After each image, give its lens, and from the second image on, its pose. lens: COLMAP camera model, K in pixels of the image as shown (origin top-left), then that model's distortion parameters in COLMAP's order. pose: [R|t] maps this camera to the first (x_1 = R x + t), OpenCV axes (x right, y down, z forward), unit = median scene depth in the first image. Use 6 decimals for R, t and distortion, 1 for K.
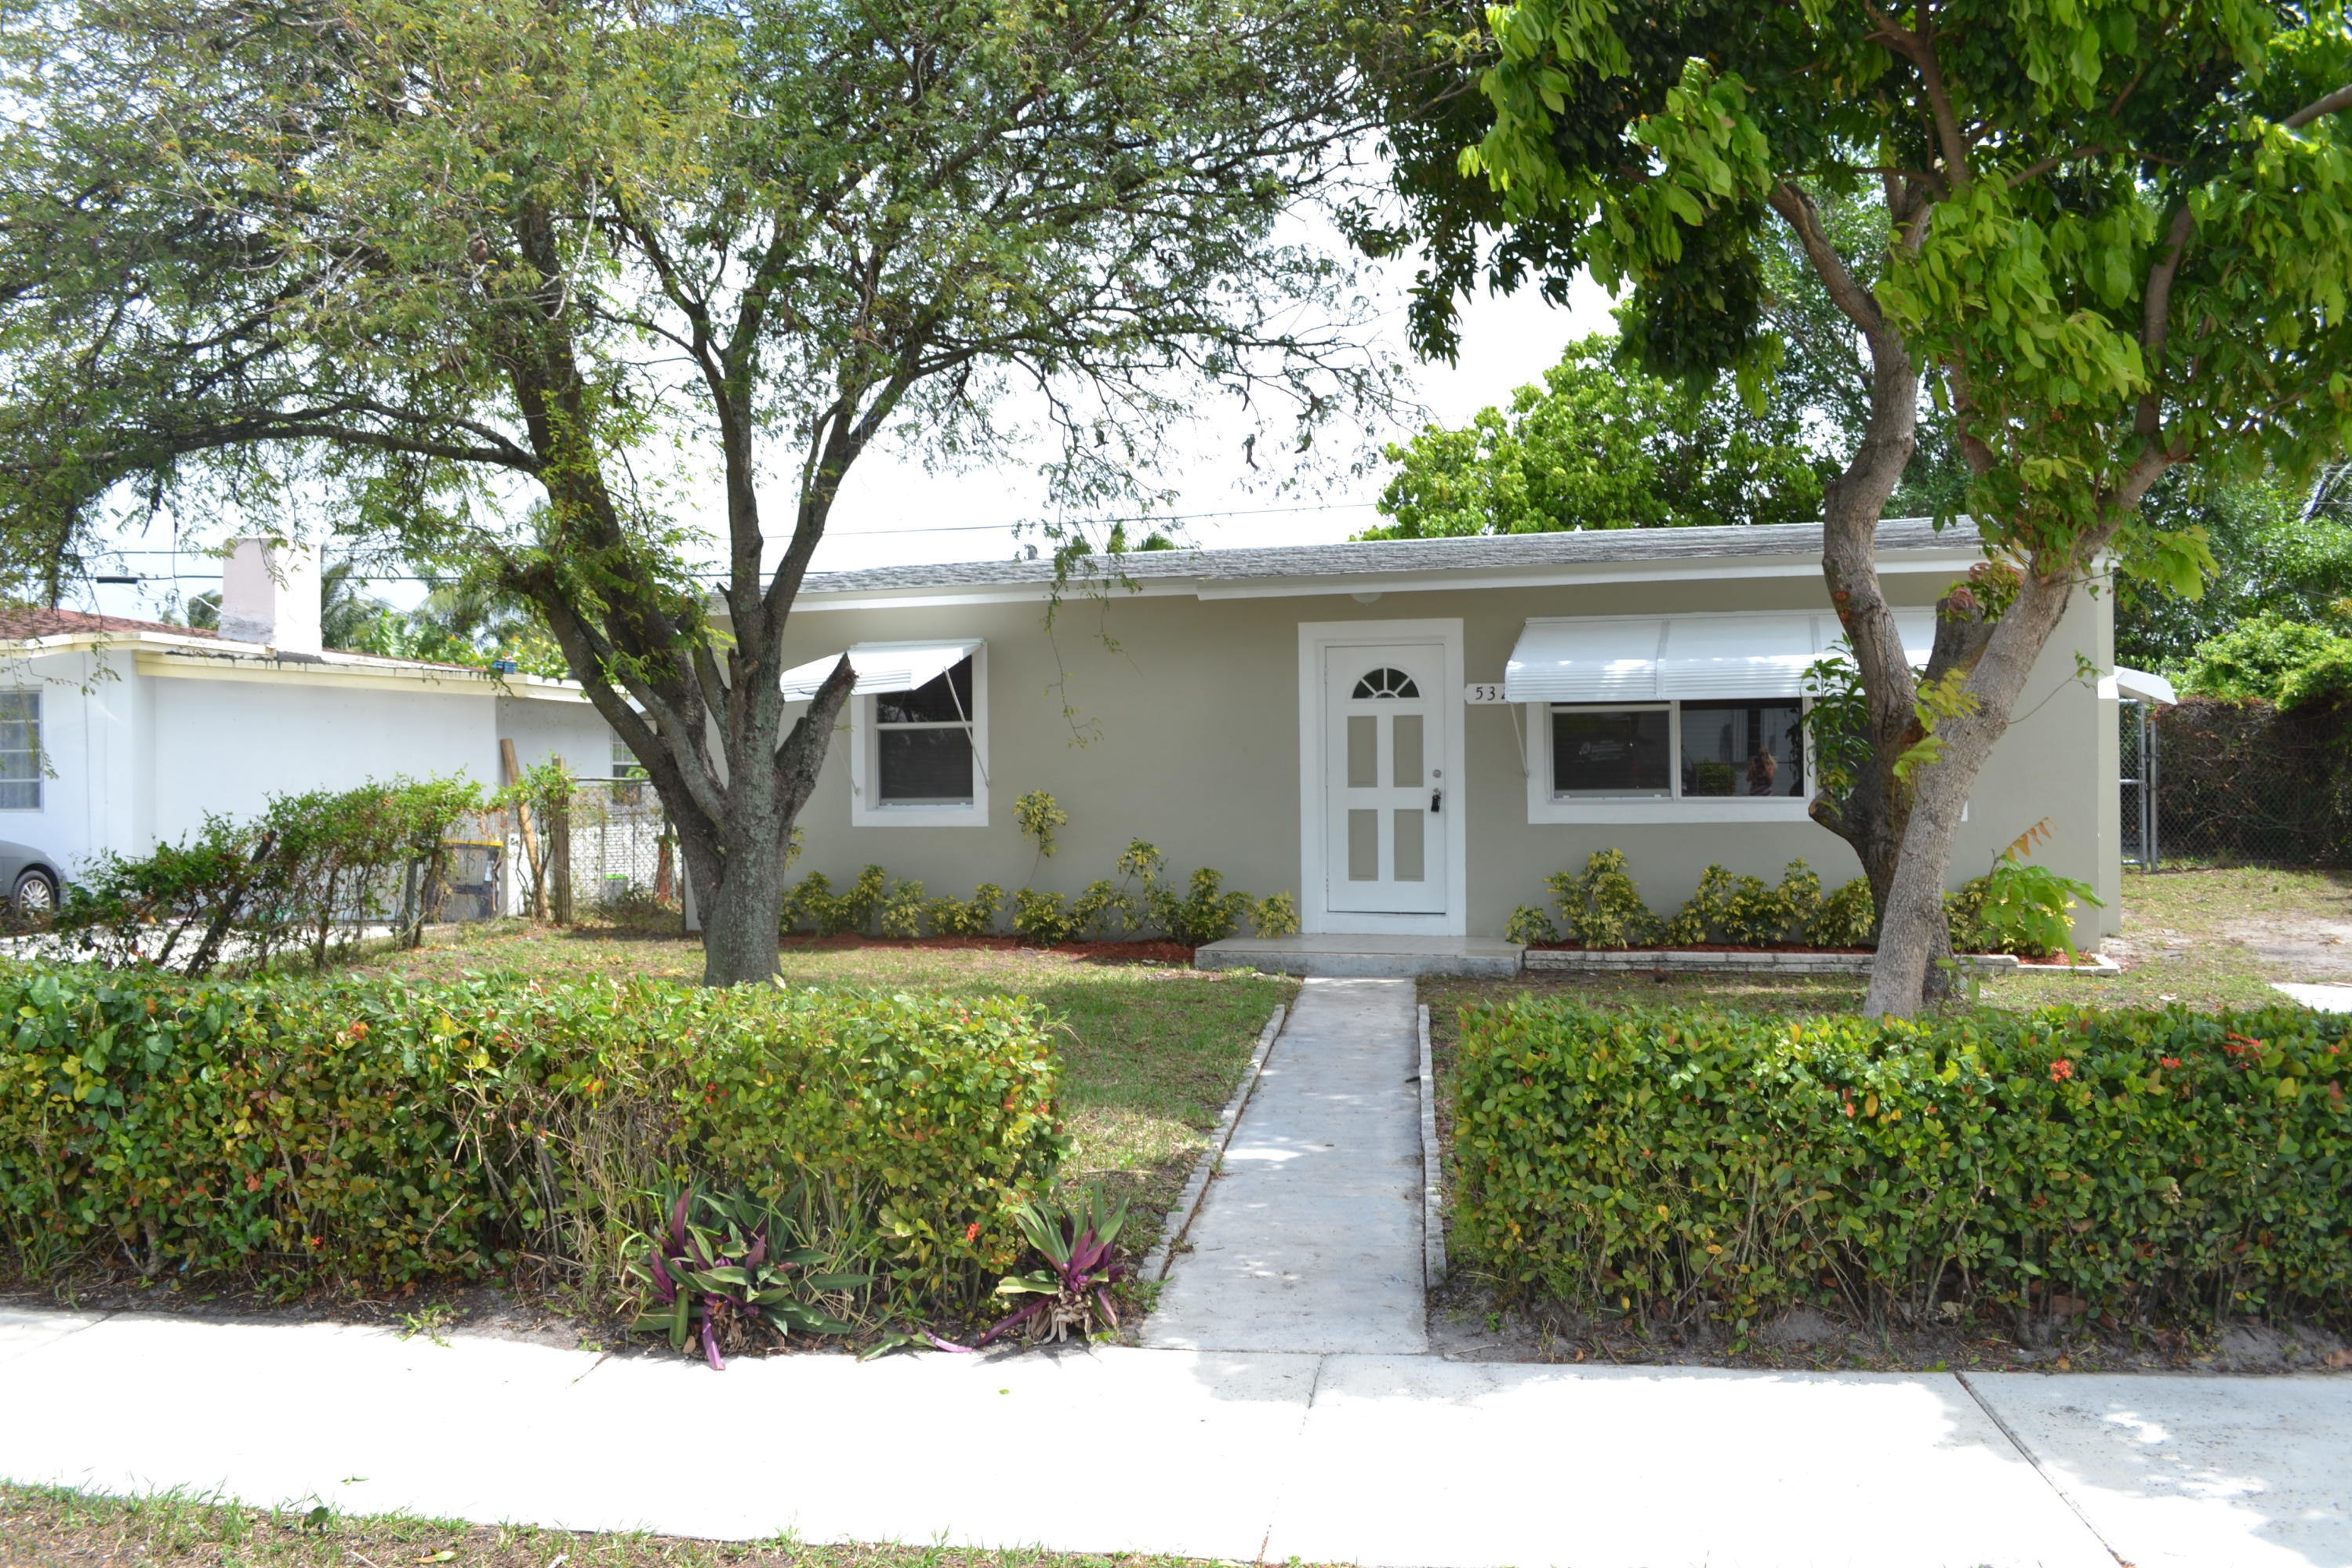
lens RADIAL K [[1904.5, 0, 1176.0], [0, 1904.5, 784.0], [0, 0, 1]] dist [-0.084035, 0.002842]
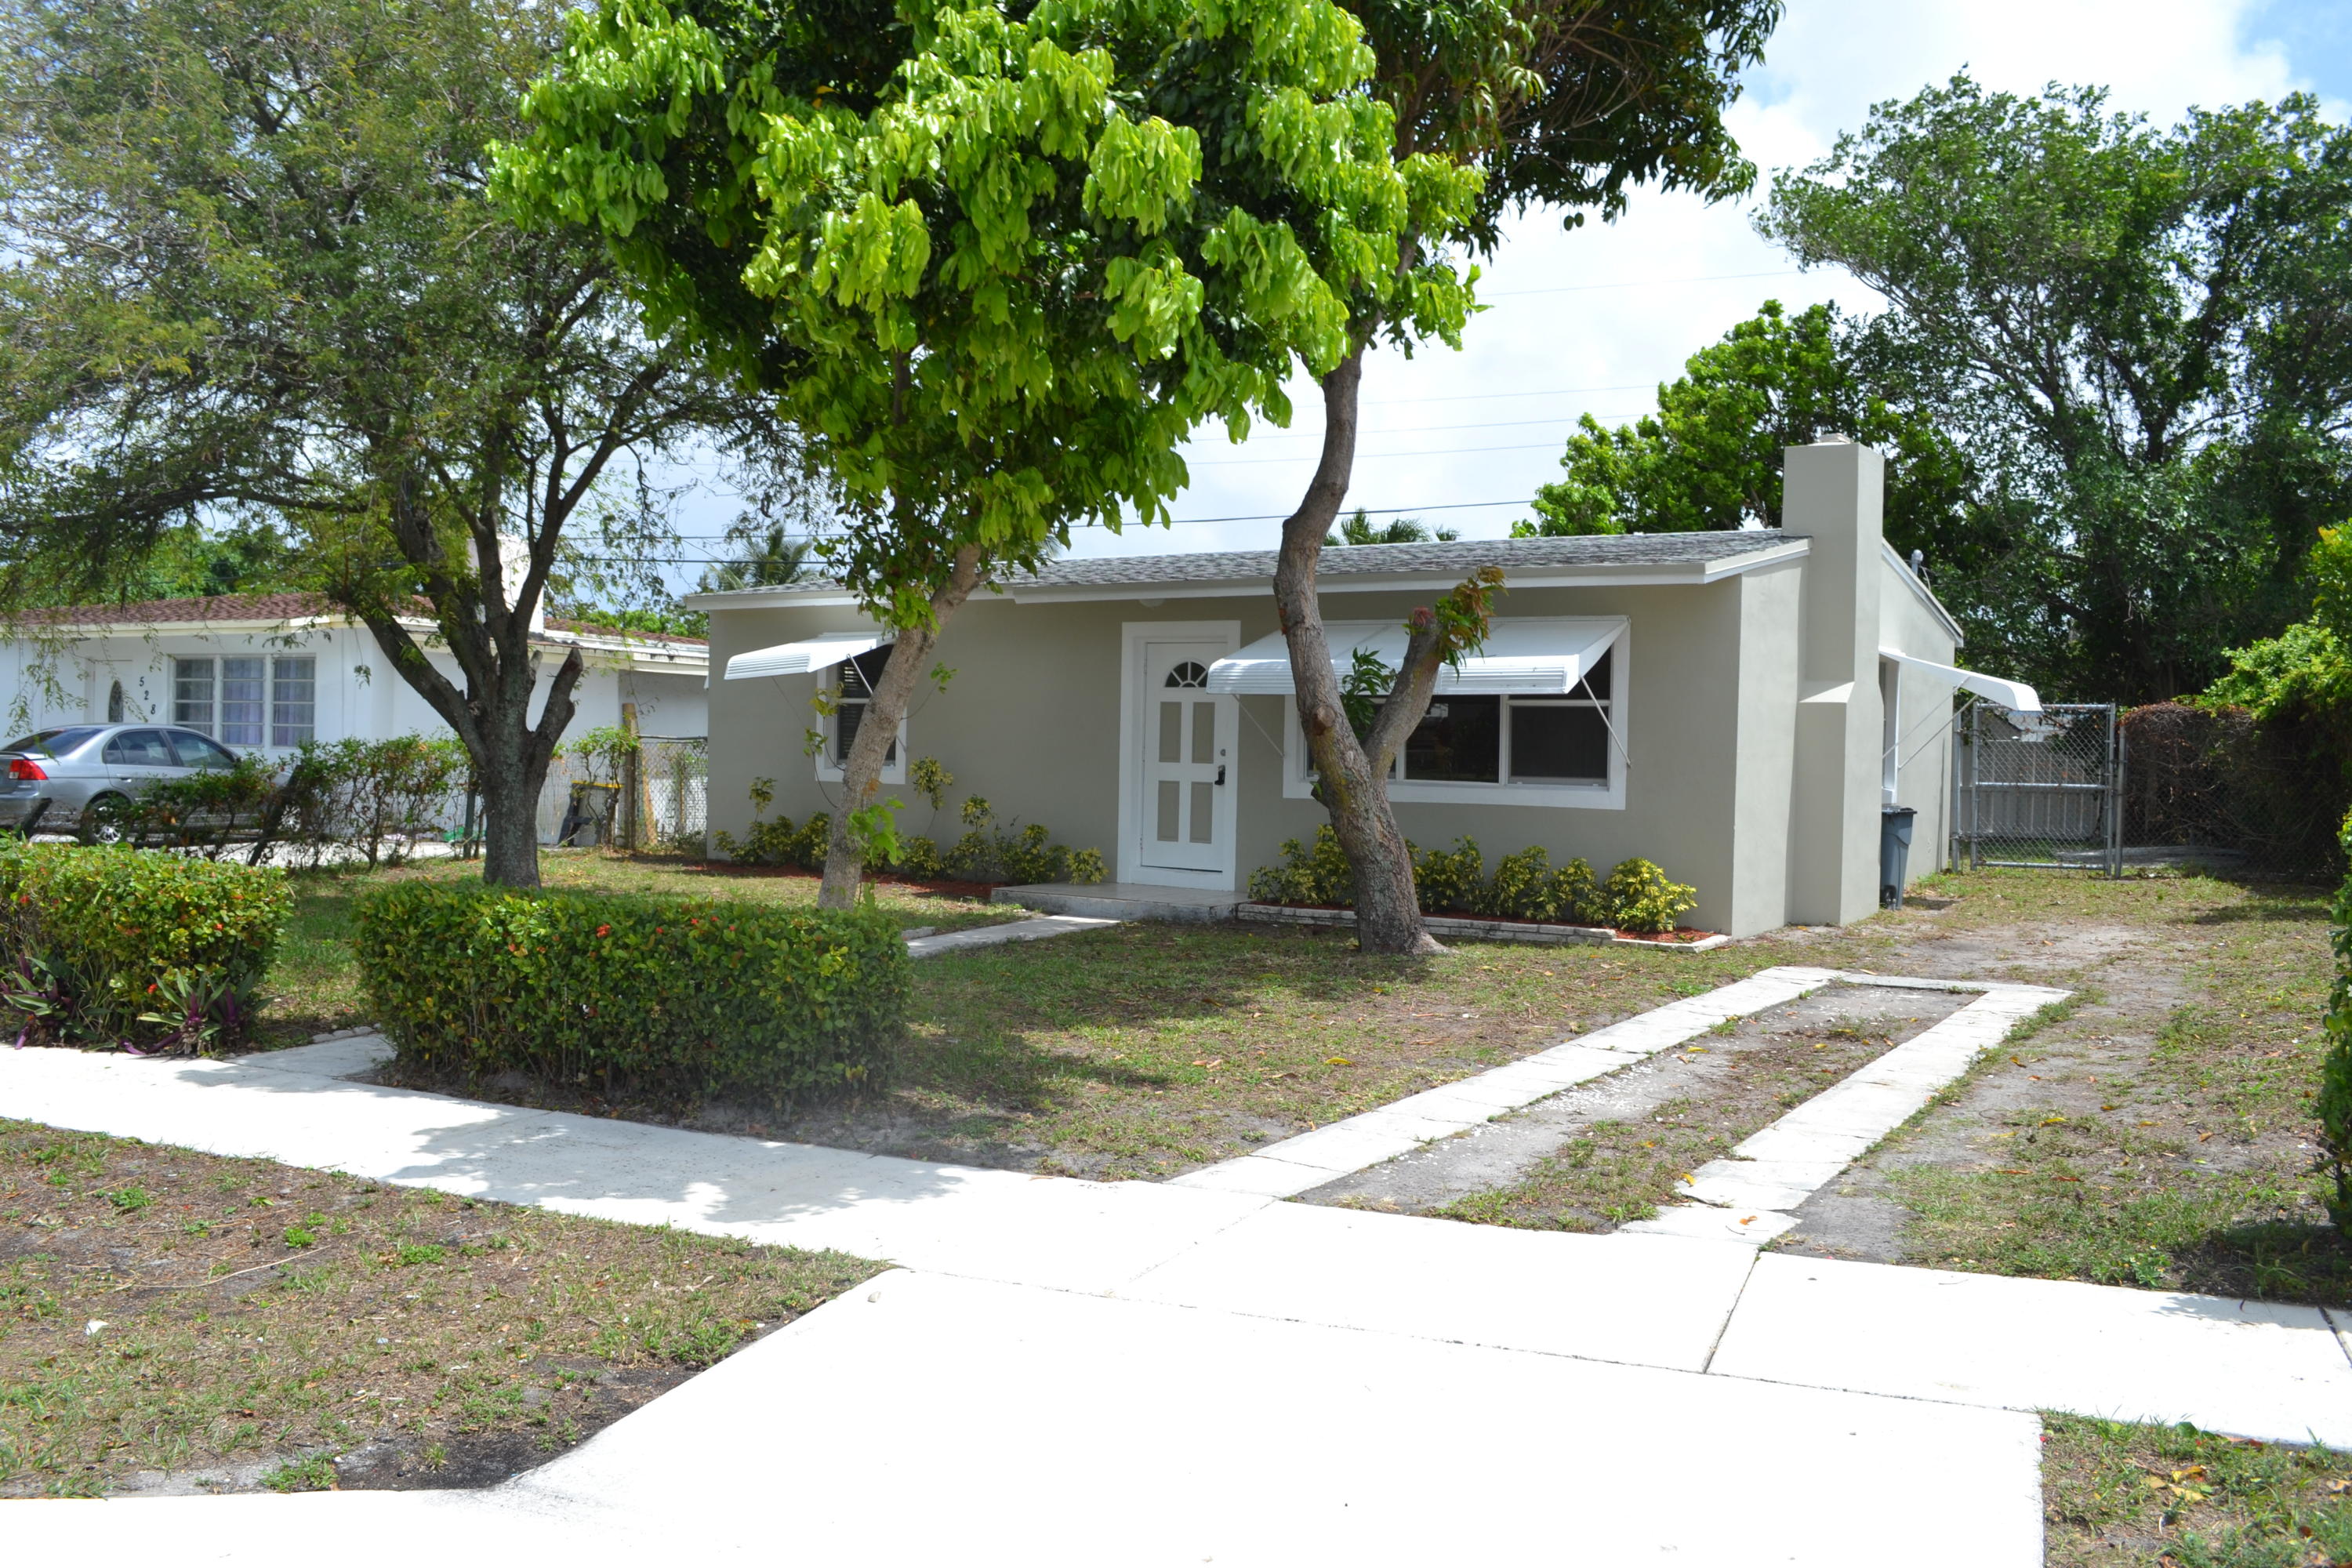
lens RADIAL K [[1904.5, 0, 1176.0], [0, 1904.5, 784.0], [0, 0, 1]] dist [-0.084035, 0.002842]
pose [[0.963239, 0.036000, -0.266224, 0.418023], [-0.032441, 0.999316, 0.017755, -0.005920], [0.266681, -0.008466, 0.963748, -0.138005]]
